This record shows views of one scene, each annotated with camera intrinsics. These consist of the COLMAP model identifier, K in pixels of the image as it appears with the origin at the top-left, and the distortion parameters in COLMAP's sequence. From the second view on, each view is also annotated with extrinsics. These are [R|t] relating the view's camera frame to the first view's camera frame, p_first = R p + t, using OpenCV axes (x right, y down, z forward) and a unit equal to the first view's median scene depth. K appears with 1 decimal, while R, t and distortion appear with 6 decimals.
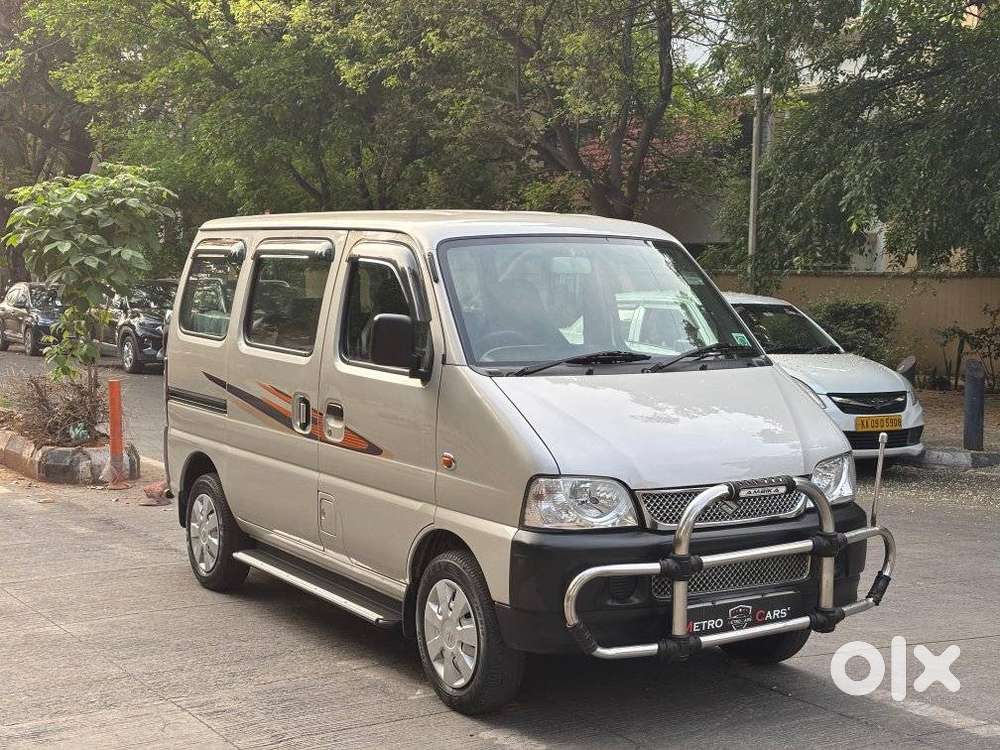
lens RADIAL K [[1506.7, 0, 491.6], [0, 1506.7, 375.8], [0, 0, 1]] dist [0.231107, -0.875465]
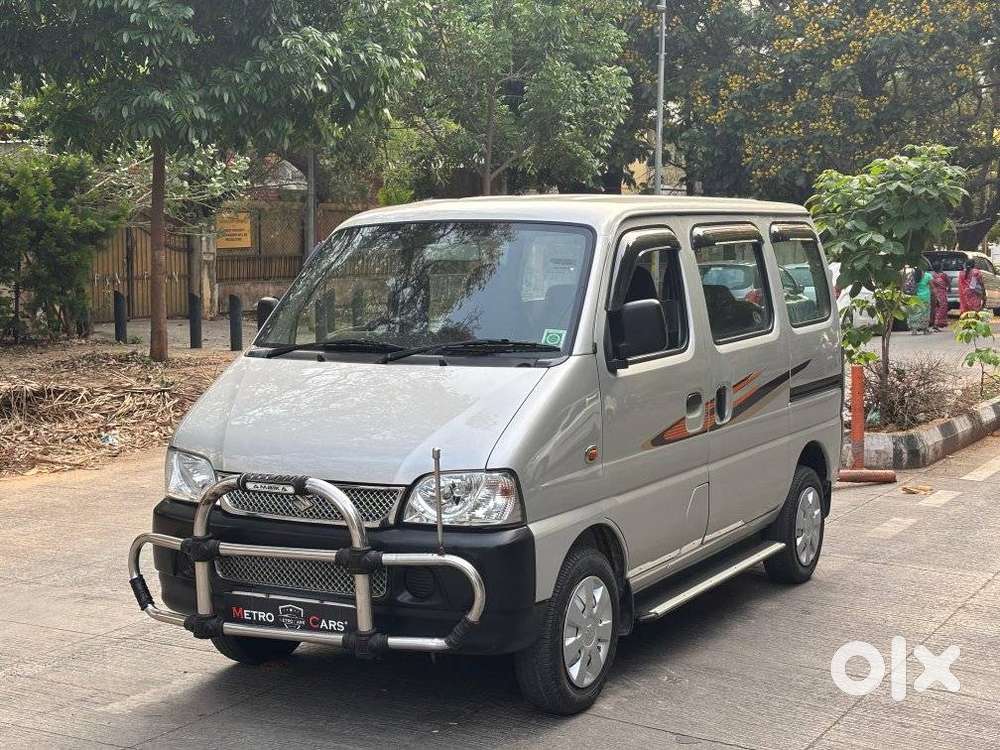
lens RADIAL K [[1506.7, 0, 491.6], [0, 1506.7, 375.8], [0, 0, 1]] dist [0.231107, -0.875465]
pose [[0.488105, 0.066278, -0.870265, 1.063345], [-0.055998, 0.997436, 0.044555, -0.044876], [0.870987, 0.026985, 0.490565, 0.637625]]
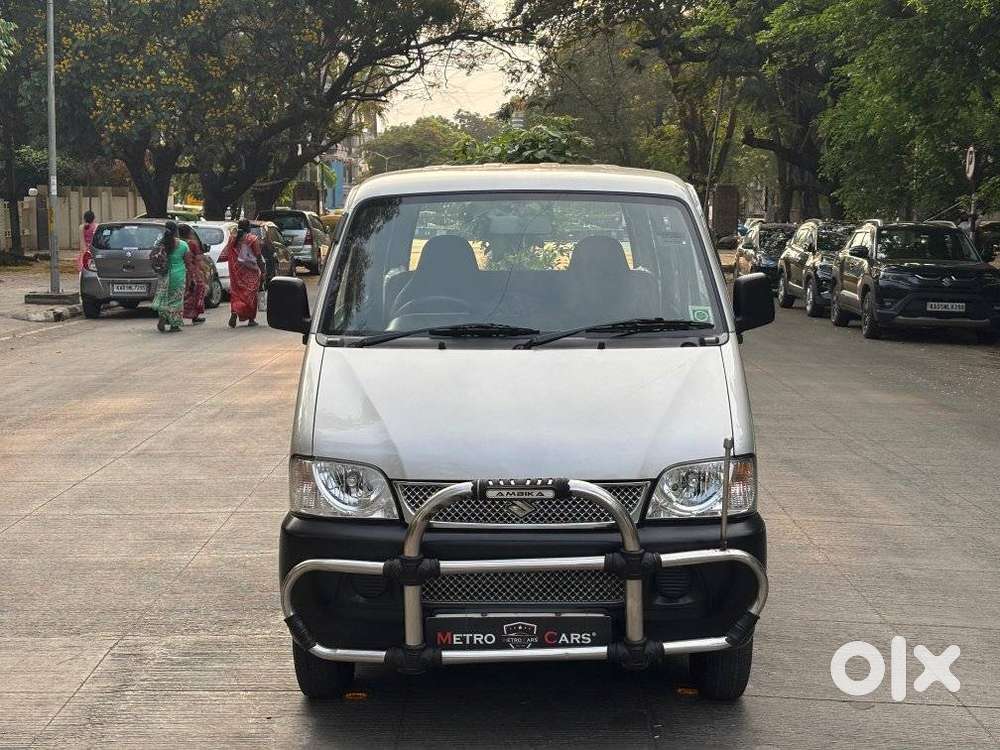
lens RADIAL K [[1506.7, 0, 491.6], [0, 1506.7, 375.8], [0, 0, 1]] dist [0.231107, -0.875465]
pose [[0.844567, 0.055173, -0.532599, 0.607293], [-0.033069, 0.998153, 0.050962, -0.033315], [0.534427, -0.025429, 0.844832, 0.265083]]
